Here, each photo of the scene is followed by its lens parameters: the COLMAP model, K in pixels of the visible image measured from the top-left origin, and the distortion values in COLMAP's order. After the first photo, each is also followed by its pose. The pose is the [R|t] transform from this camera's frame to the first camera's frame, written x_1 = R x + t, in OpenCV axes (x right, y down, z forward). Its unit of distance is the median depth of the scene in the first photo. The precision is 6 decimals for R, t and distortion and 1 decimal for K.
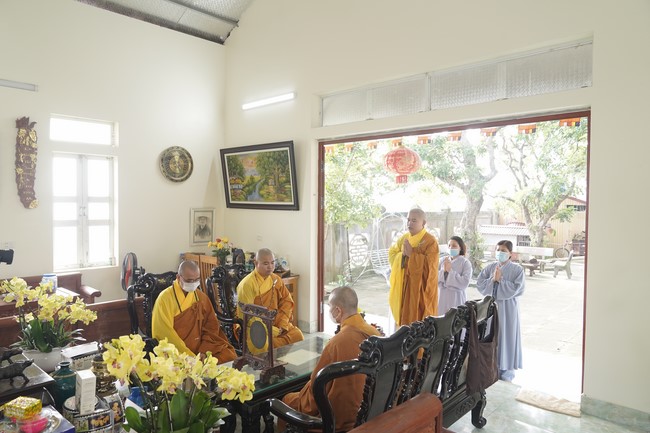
lens RADIAL K [[446.6, 0, 325.9], [0, 446.6, 216.4], [0, 0, 1]] dist [-0.036971, 0.021946]
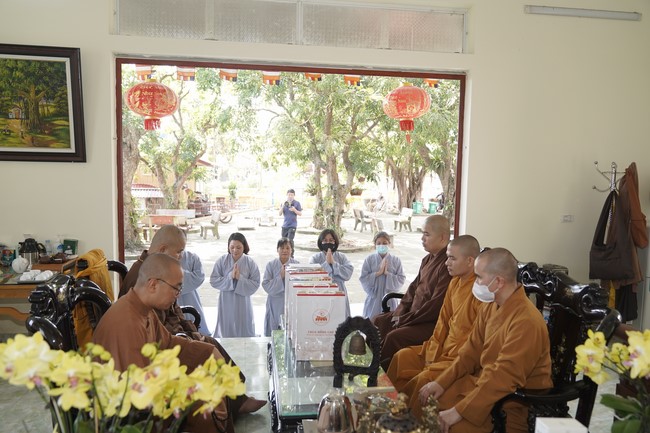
lens RADIAL K [[535.2, 0, 328.4], [0, 535.2, 216.9], [0, 0, 1]] dist [0.014880, 0.003037]
pose [[0.624646, -0.066374, 0.778082, -0.444868], [0.010654, 0.997013, 0.076497, 0.009890], [-0.780835, -0.039494, 0.623488, 0.244341]]
